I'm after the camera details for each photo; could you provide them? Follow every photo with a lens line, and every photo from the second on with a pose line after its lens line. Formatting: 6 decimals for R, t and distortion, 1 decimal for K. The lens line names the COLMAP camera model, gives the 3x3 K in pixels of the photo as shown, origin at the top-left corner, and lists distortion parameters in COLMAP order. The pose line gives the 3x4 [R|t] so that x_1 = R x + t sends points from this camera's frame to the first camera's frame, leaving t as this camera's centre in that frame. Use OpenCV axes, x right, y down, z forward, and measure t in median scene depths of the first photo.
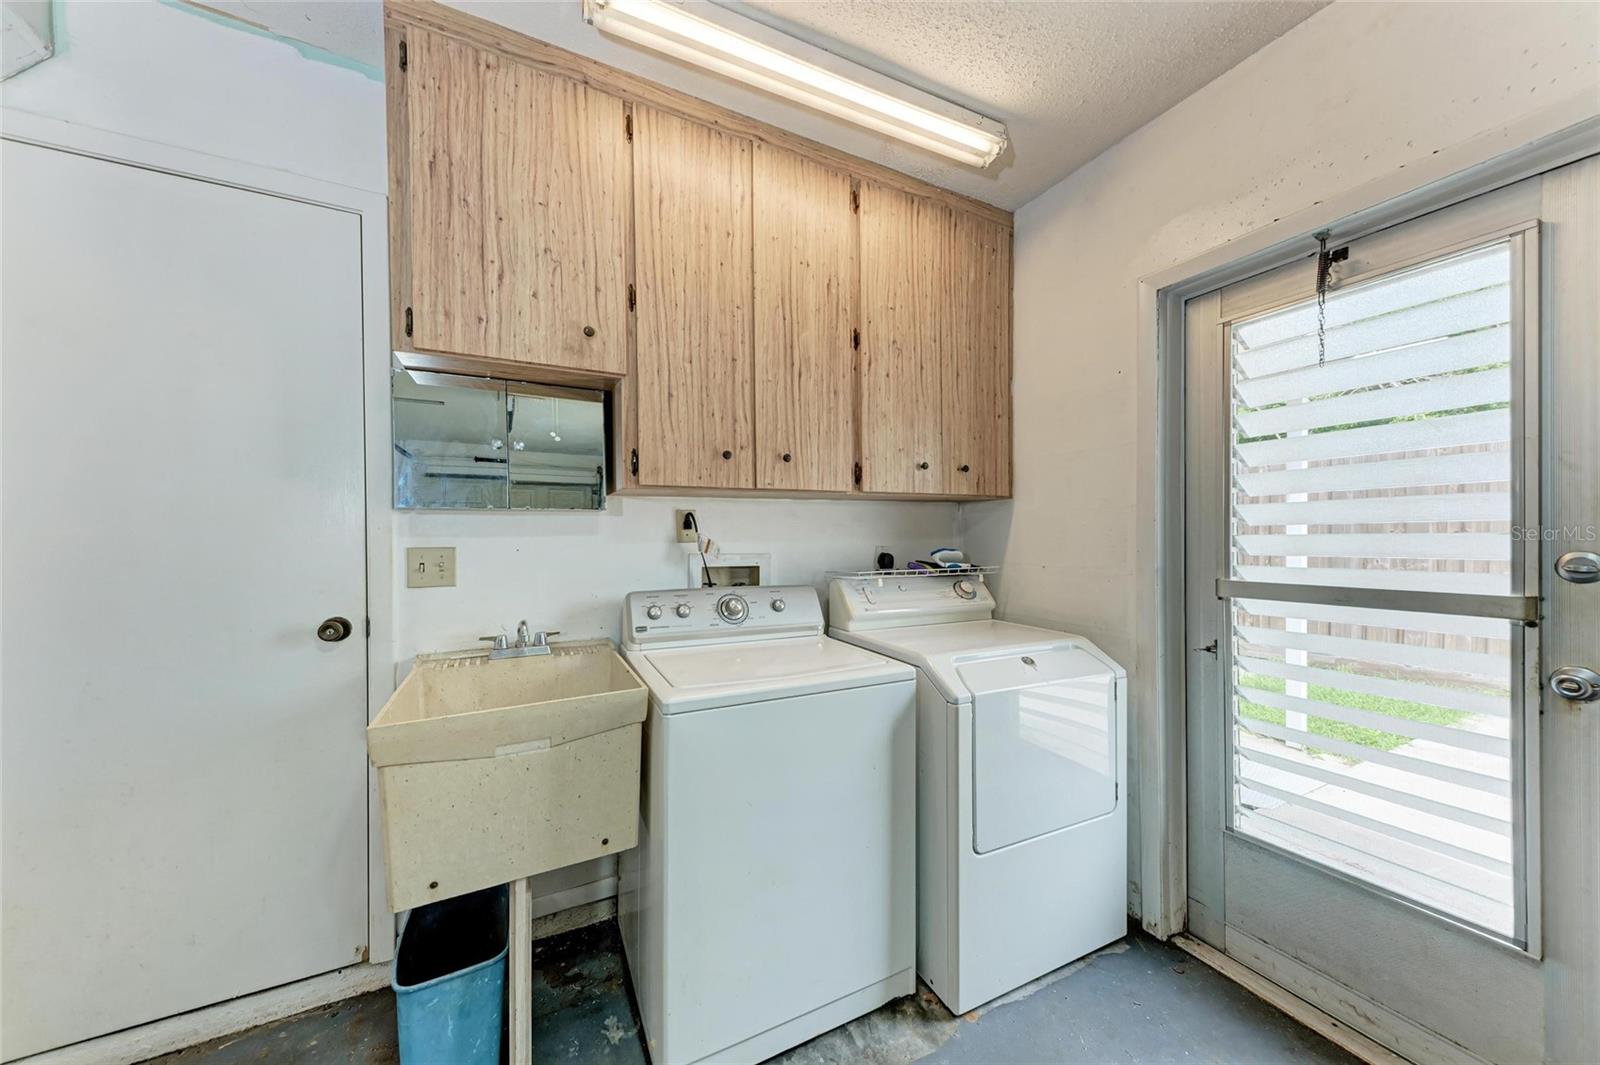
lens RADIAL K [[557.9, 0, 796.8], [0, 557.9, 535.9], [0, 0, 1]] dist [0.012882, -0.000203]
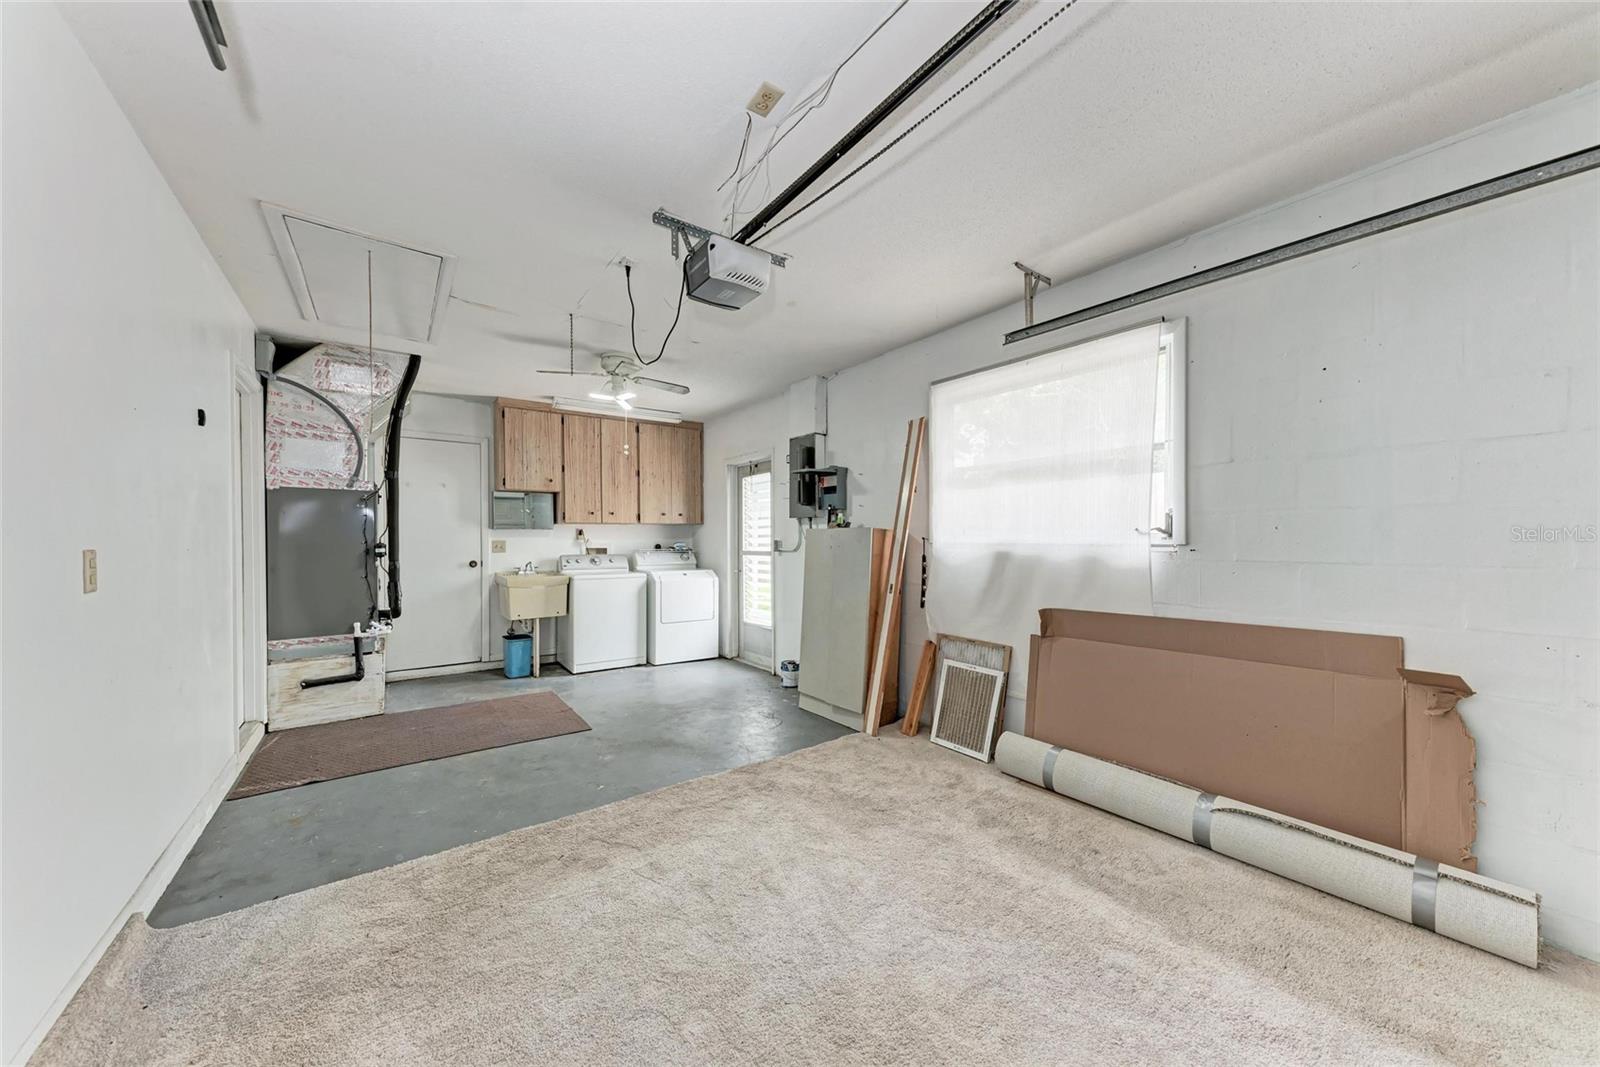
lens RADIAL K [[557.9, 0, 798.8], [0, 557.9, 541.7], [0, 0, 1]] dist [0.012882, -0.000203]
pose [[0.986135, 0.002272, 0.165929, 0.496824], [-0.003471, 0.999970, 0.006937, -0.001933], [-0.165908, -0.007417, 0.986113, -2.313629]]
